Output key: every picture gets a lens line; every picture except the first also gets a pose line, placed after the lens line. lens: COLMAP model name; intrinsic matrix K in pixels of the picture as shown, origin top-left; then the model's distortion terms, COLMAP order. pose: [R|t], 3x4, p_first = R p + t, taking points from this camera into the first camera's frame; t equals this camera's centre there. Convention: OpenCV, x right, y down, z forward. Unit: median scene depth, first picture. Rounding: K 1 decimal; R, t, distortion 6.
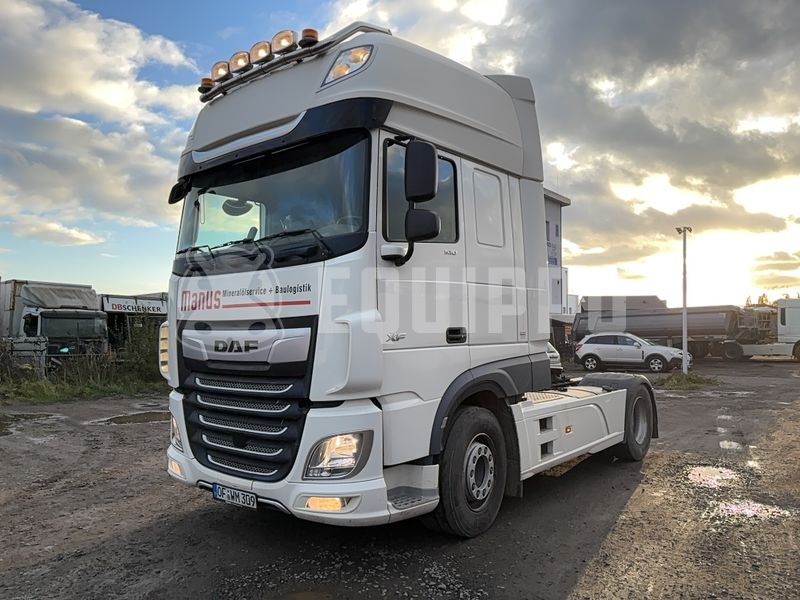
lens RADIAL K [[606.6, 0, 394.6], [0, 606.6, 298.8], [0, 0, 1]] dist [0.037907, -0.043989]
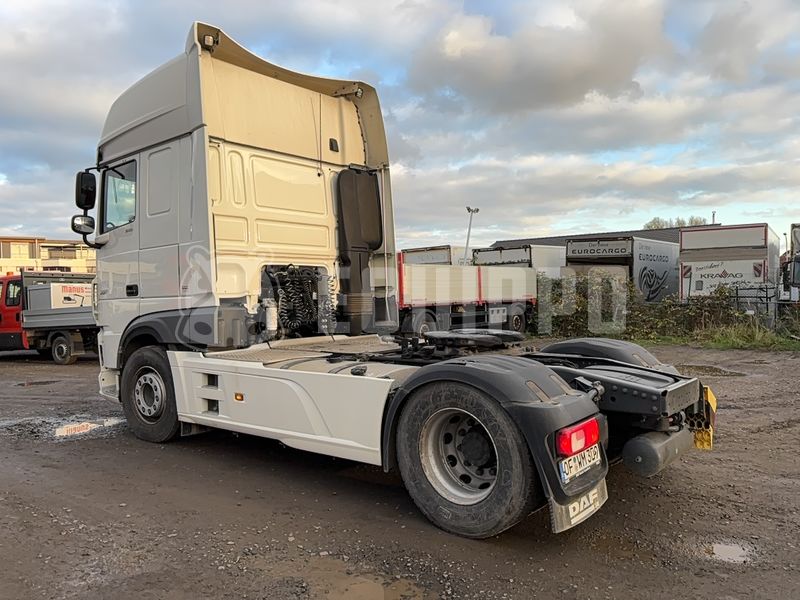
lens RADIAL K [[606.6, 0, 403.4], [0, 606.6, 298.6], [0, 0, 1]] dist [0.037907, -0.043989]
pose [[0.004703, 0.017126, -0.999842, 1.443204], [0.076275, 0.996934, 0.017435, 0.098674], [0.997076, -0.076345, 0.003382, 1.561495]]
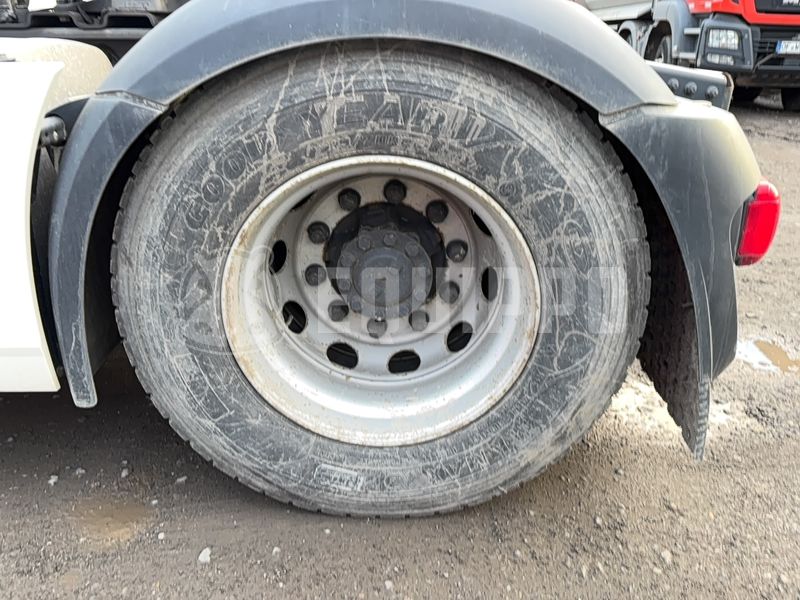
lens RADIAL K [[606.6, 0, 403.1], [0, 606.6, 293.9], [0, 0, 1]] dist [0.037907, -0.043989]
pose [[0.637956, 0.315905, -0.702293, 0.822113], [0.031437, 0.900539, 0.433637, 0.211546], [0.769431, -0.298719, 0.564574, 1.491678]]
